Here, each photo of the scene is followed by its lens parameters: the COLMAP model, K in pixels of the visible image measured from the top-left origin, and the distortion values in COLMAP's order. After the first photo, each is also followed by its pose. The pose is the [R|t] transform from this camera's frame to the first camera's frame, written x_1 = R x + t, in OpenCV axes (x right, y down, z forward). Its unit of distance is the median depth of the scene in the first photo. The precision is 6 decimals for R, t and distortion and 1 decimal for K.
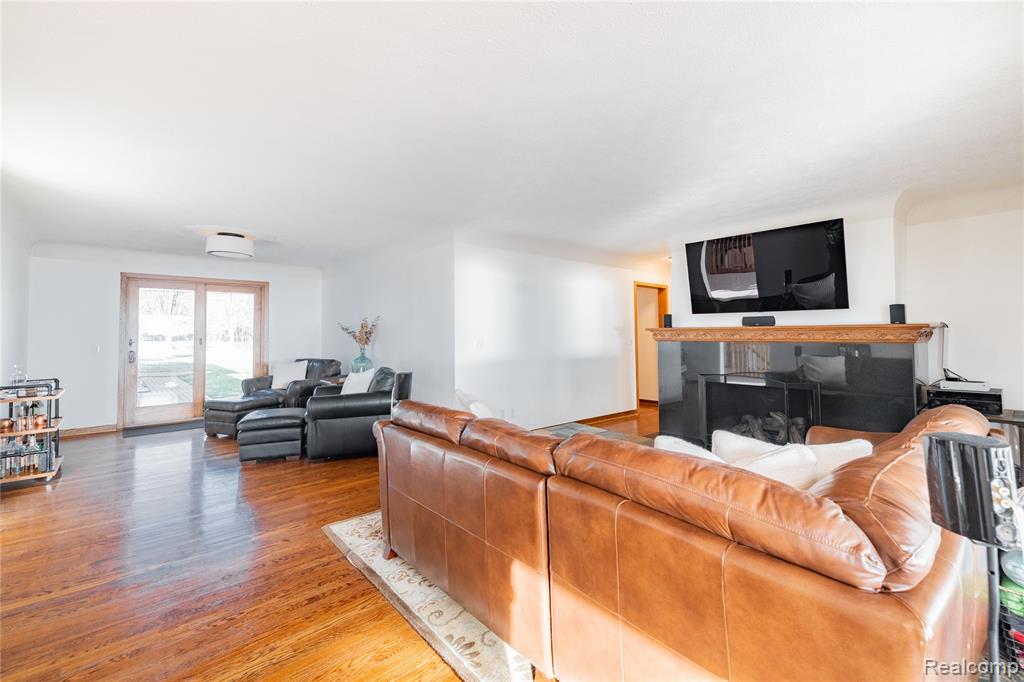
lens RADIAL K [[432.9, 0, 514.1], [0, 432.9, 322.1], [0, 0, 1]] dist [0.058509, -0.024223]
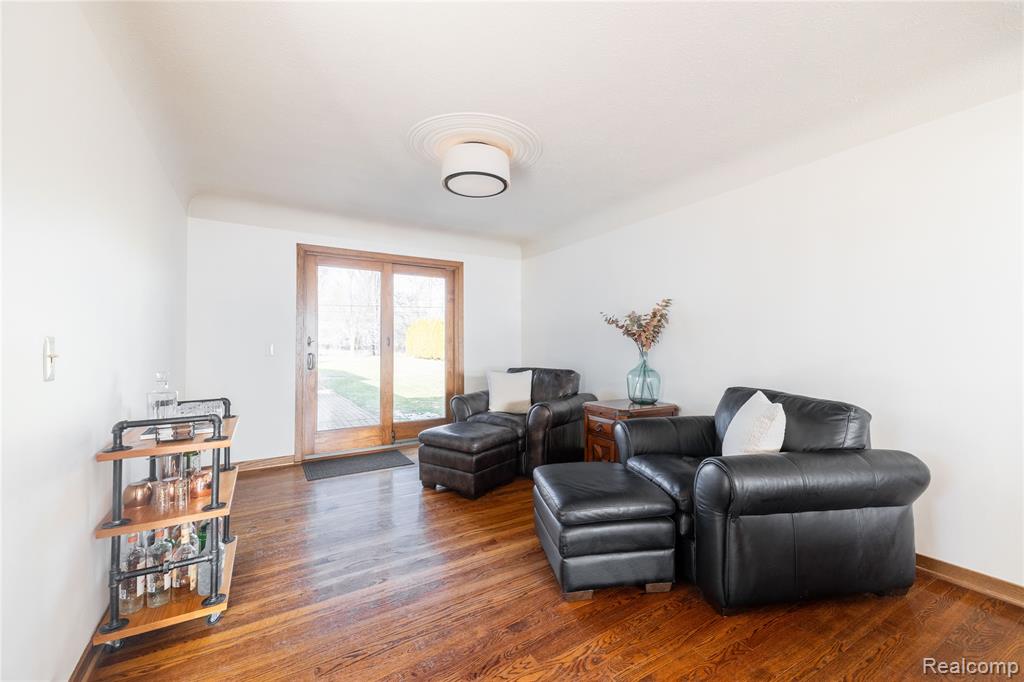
lens RADIAL K [[403.6, 0, 507.7], [0, 403.6, 341.4], [0, 0, 1]] dist [0.052627, -0.018281]
pose [[0.984080, 0.003268, -0.177699, -0.514283], [-0.000248, 0.999855, 0.017019, 0.041107], [0.177729, -0.016704, 0.983938, 0.490576]]
